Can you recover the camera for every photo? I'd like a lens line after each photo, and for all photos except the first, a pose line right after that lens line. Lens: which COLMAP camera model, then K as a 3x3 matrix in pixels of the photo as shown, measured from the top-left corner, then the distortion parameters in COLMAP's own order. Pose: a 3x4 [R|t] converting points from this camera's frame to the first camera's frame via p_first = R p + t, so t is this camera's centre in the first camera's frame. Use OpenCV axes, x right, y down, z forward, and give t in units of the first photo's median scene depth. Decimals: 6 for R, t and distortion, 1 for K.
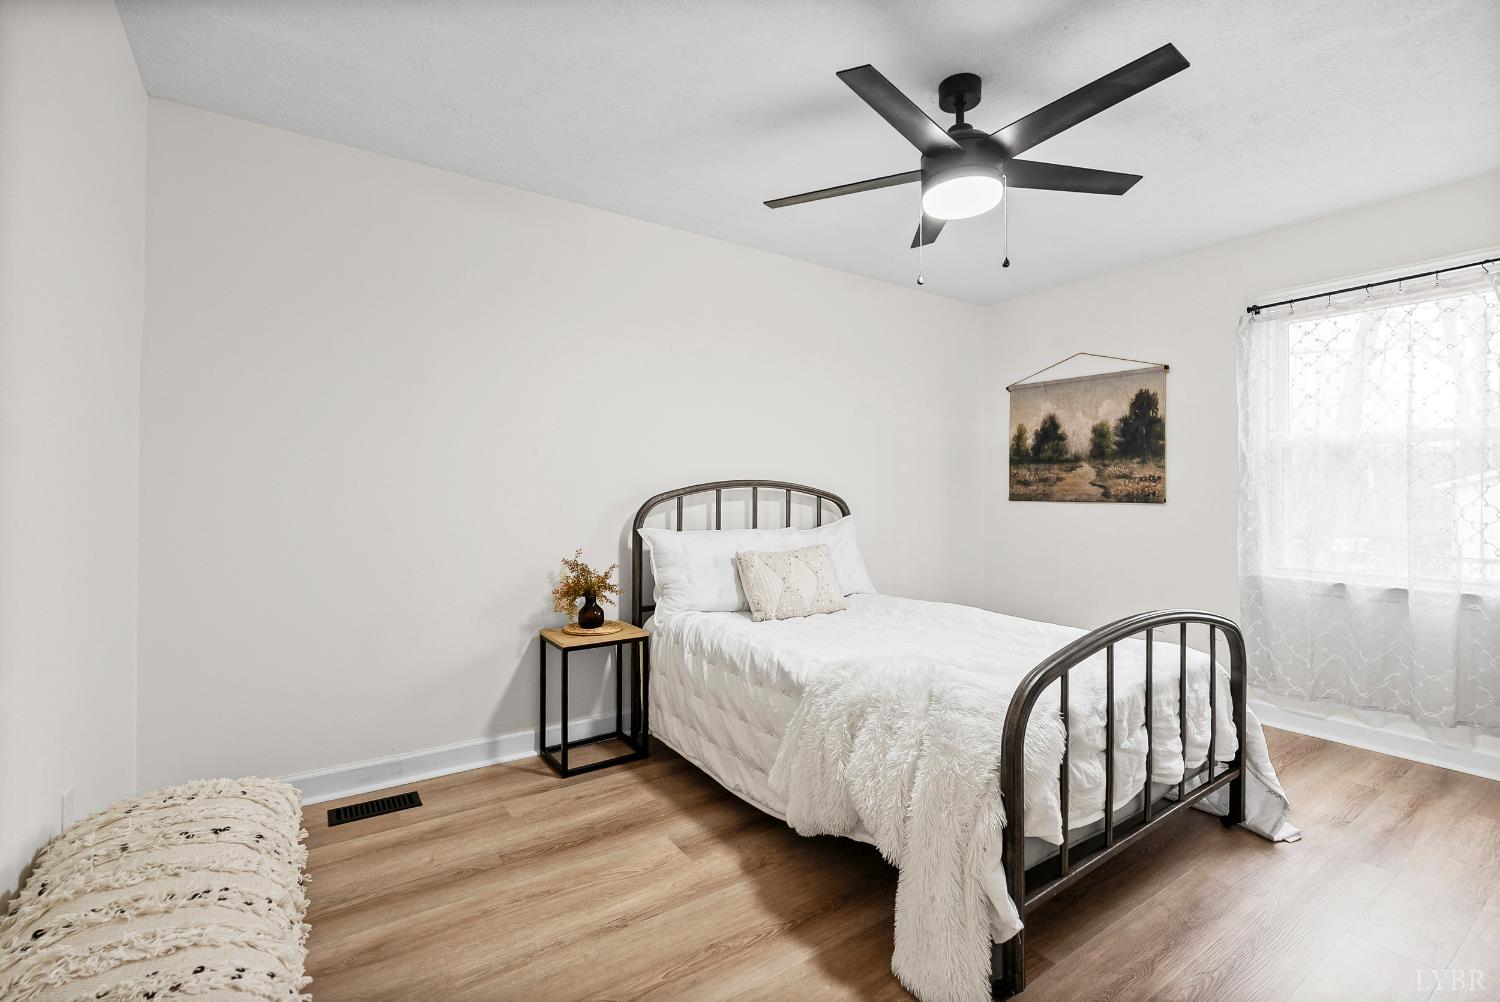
lens RADIAL K [[683.8, 0, 751.3], [0, 683.8, 502.0], [0, 0, 1]] dist [-0.002521, -0.000234]
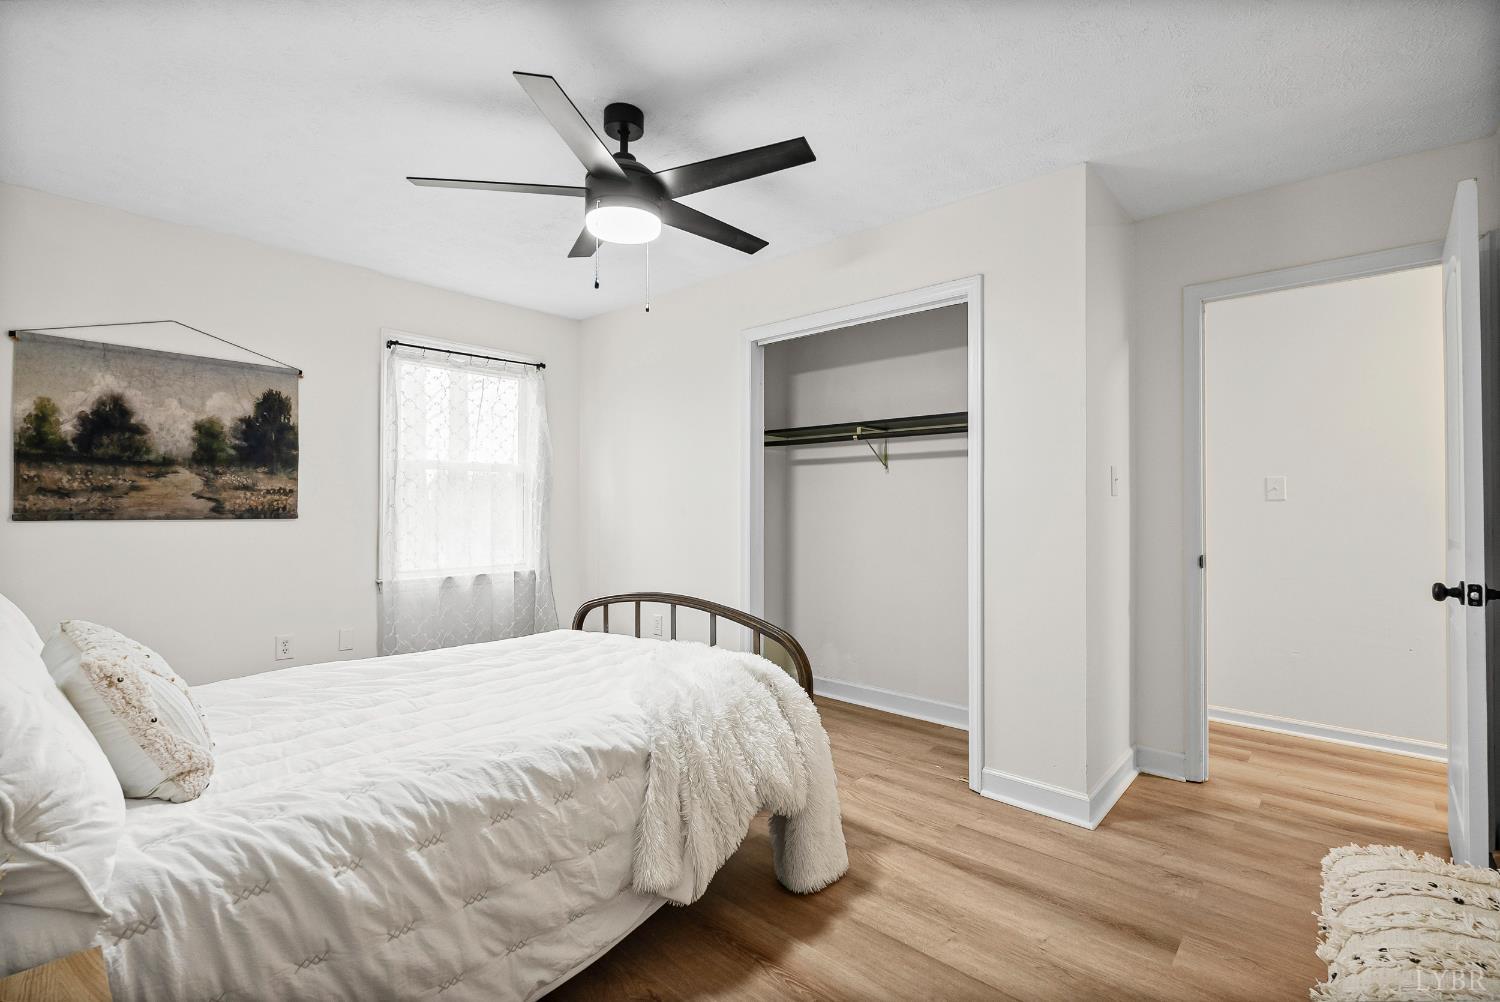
lens RADIAL K [[683.8, 0, 751.3], [0, 683.8, 502.0], [0, 0, 1]] dist [-0.002521, -0.000234]
pose [[-0.246316, 0.000542, 0.969189, -0.412499], [0.009649, 0.999952, 0.001893, -0.015193], [-0.969141, 0.009818, -0.246310, 0.589298]]
